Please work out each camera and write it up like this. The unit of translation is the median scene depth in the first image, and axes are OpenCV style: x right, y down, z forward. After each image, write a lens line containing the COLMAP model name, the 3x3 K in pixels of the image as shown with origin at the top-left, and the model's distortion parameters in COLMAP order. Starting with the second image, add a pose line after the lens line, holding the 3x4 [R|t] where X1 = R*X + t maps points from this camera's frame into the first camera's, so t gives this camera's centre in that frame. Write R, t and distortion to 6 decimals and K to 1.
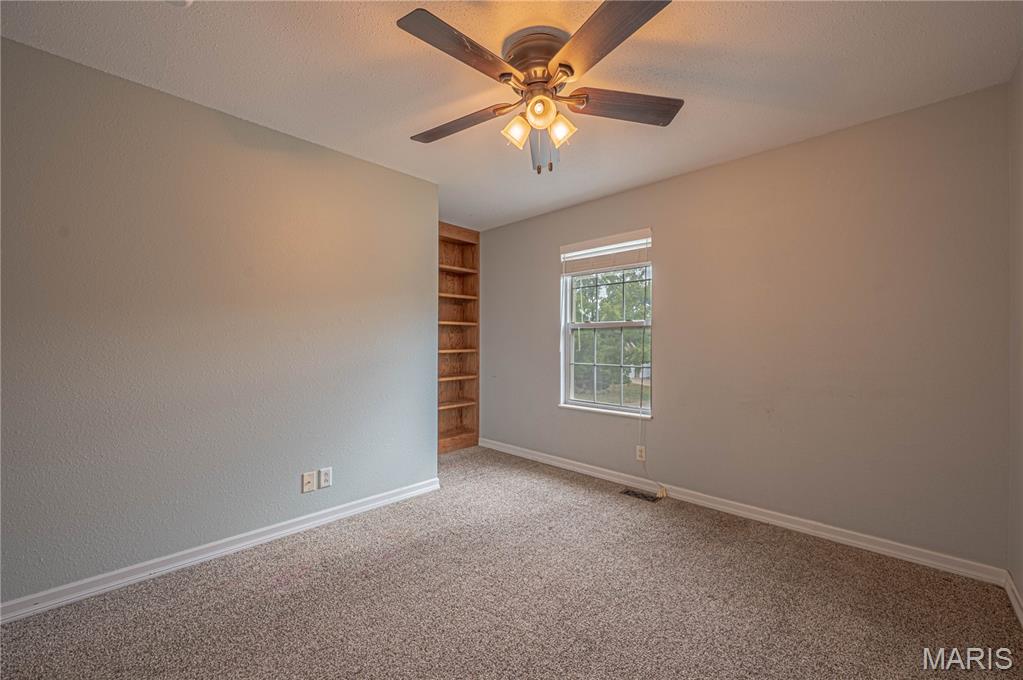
lens RADIAL K [[406.5, 0, 515.7], [0, 406.5, 341.8], [0, 0, 1]] dist [0.000674, 0.000085]
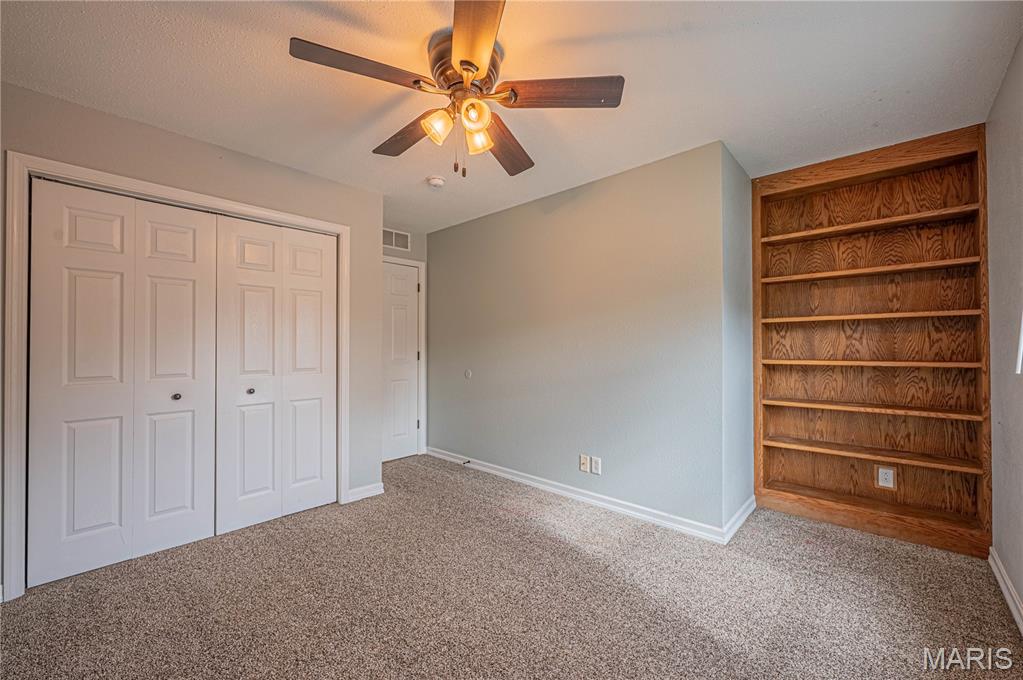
lens RADIAL K [[406.5, 0, 515.7], [0, 406.5, 341.8], [0, 0, 1]] dist [0.000674, 0.000085]
pose [[0.004919, -0.016510, -0.999852, 0.699503], [0.003925, 0.999856, -0.016490, -0.001982], [0.999980, -0.003843, 0.004983, 0.765507]]
